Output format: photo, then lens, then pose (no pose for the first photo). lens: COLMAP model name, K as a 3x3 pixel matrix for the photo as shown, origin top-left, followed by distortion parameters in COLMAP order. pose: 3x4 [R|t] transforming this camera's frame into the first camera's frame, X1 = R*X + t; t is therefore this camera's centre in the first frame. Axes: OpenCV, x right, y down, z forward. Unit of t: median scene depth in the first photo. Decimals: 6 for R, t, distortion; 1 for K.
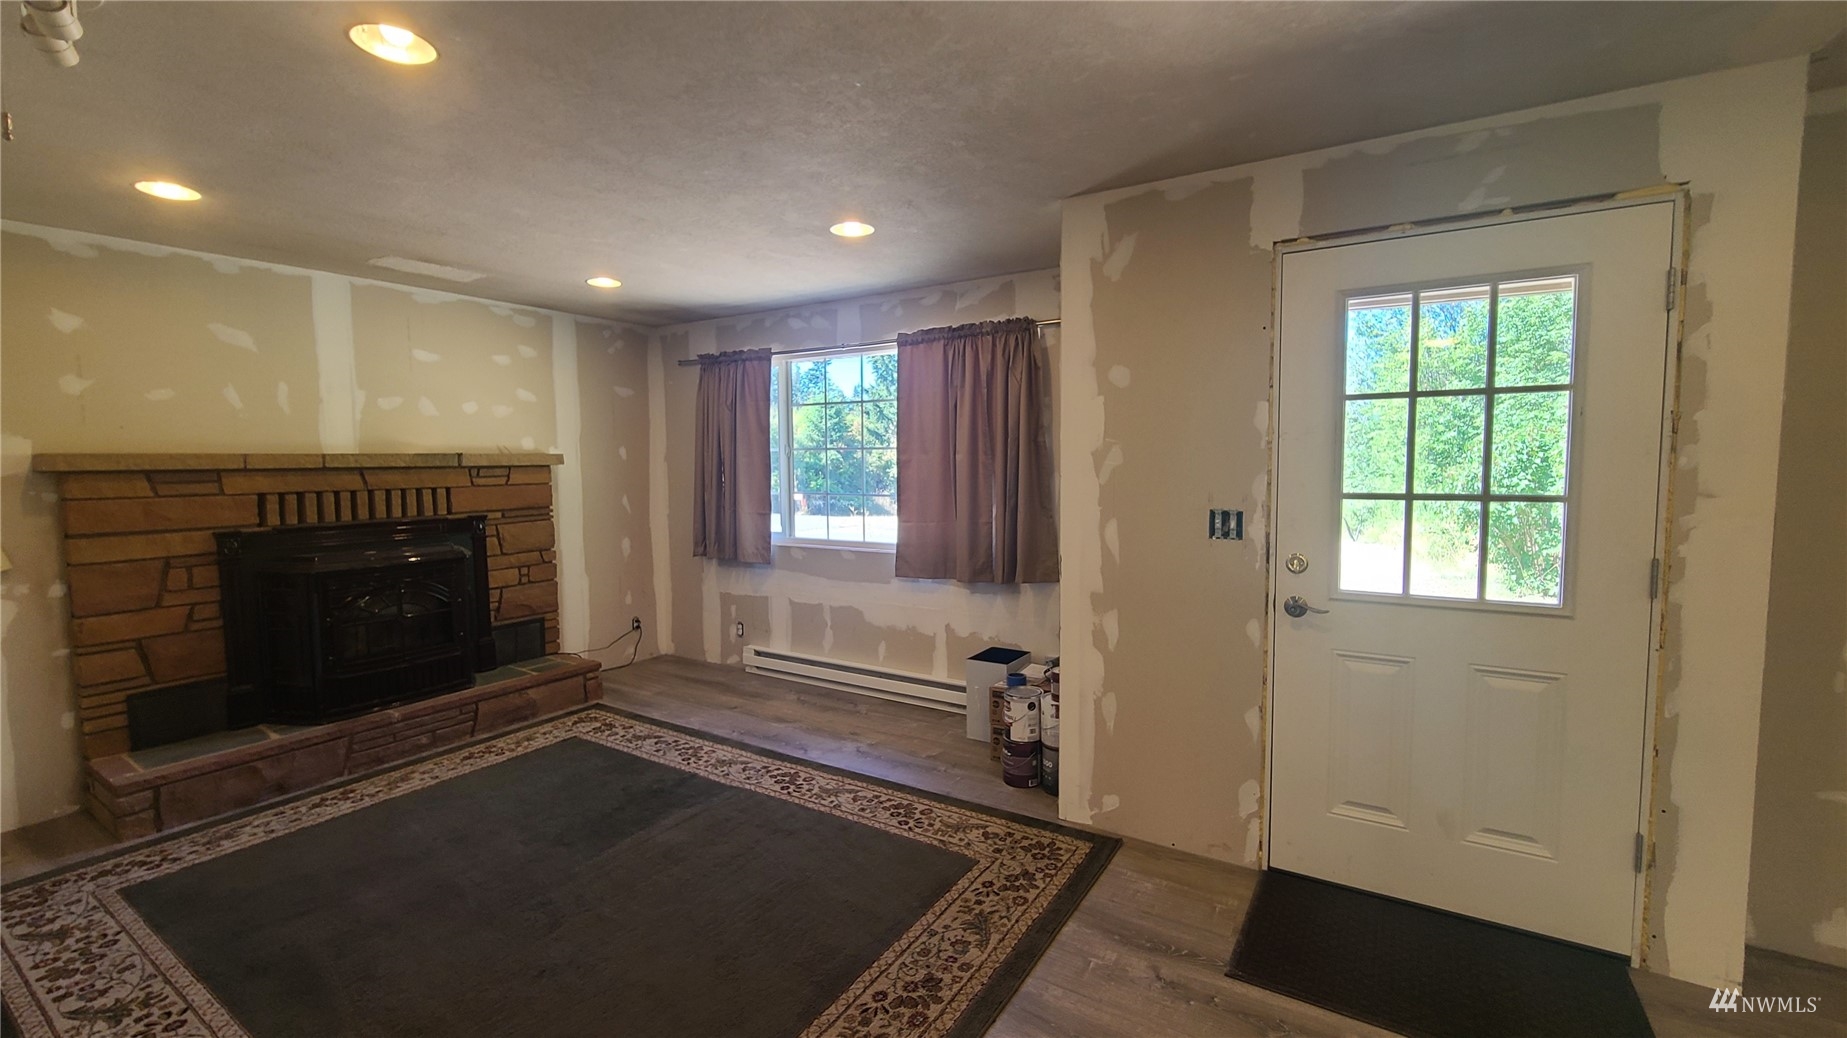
lens RADIAL K [[760.1, 0, 924.3], [0, 760.1, 519.5], [0, 0, 1]] dist [-0.001314, -0.000748]
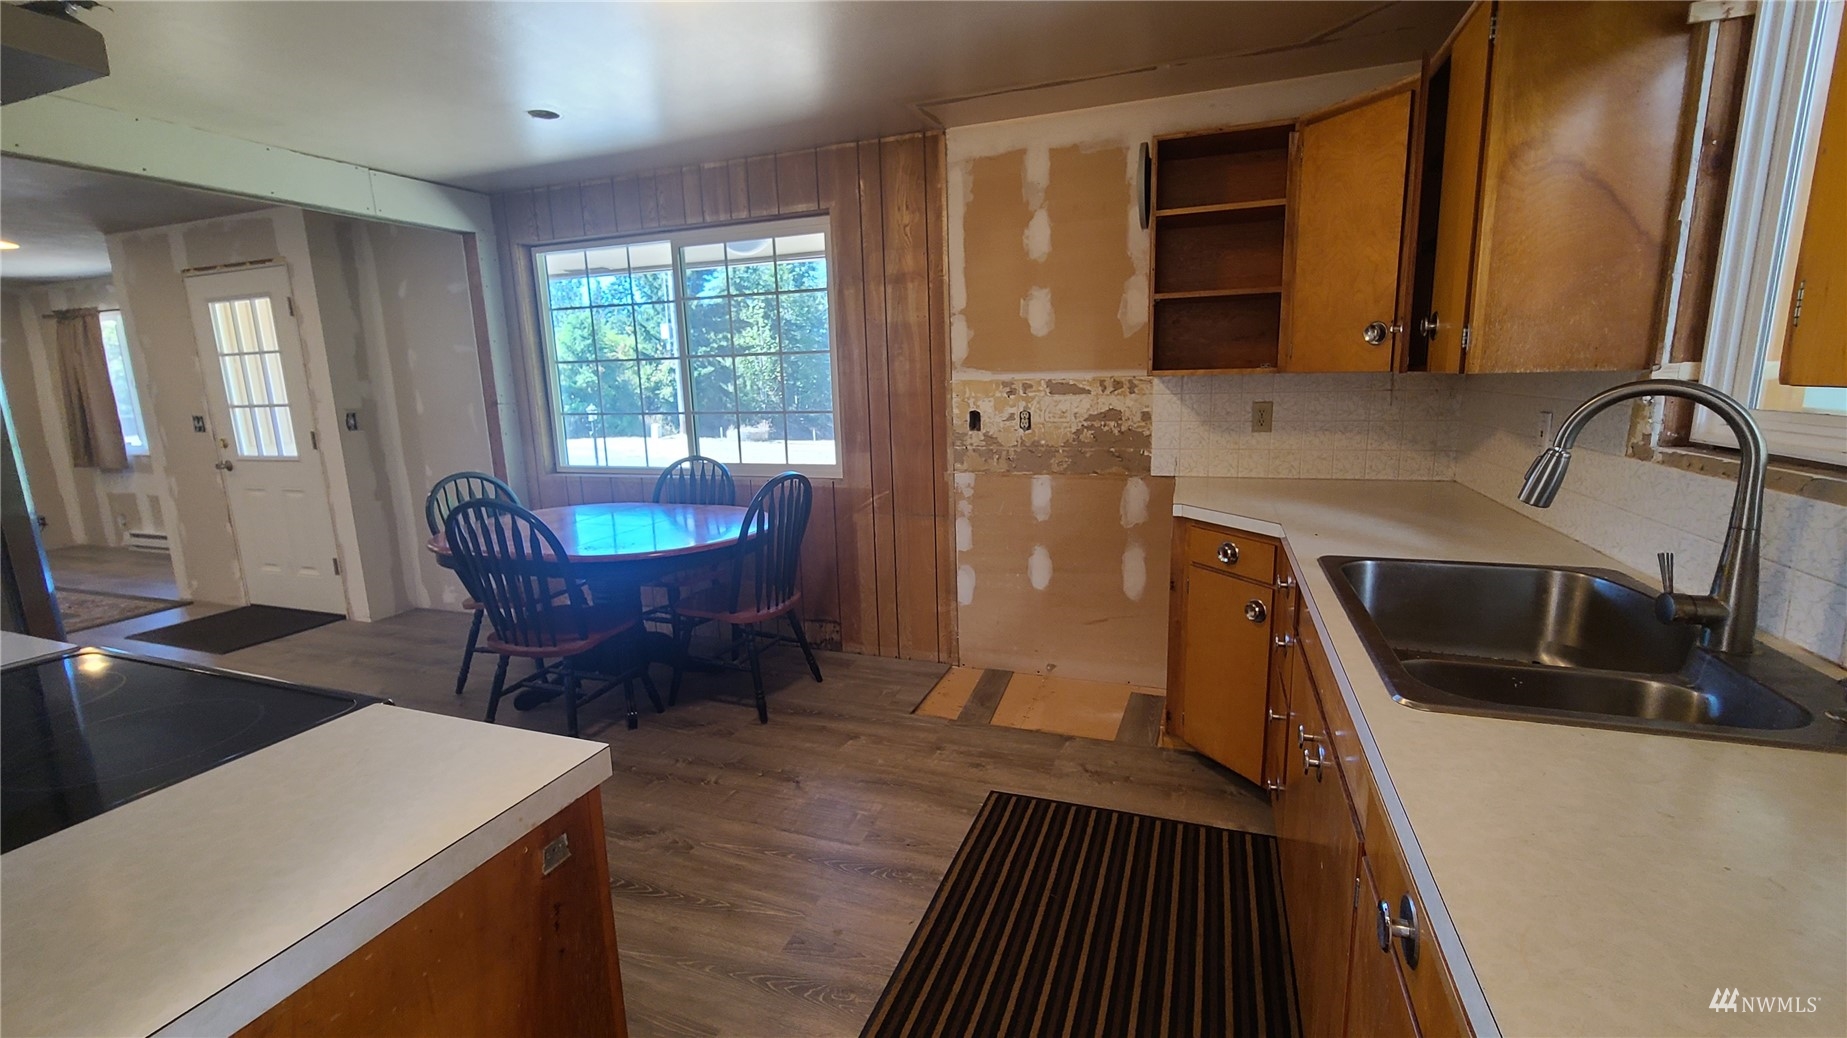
lens RADIAL K [[760.1, 0, 931.4], [0, 760.1, 514.6], [0, 0, 1]] dist [-0.001314, -0.000748]
pose [[0.977463, -0.059362, 0.202591, 0.914527], [0.038618, 0.993738, 0.104854, 0.052768], [-0.207546, -0.094667, 0.973634, -0.618801]]
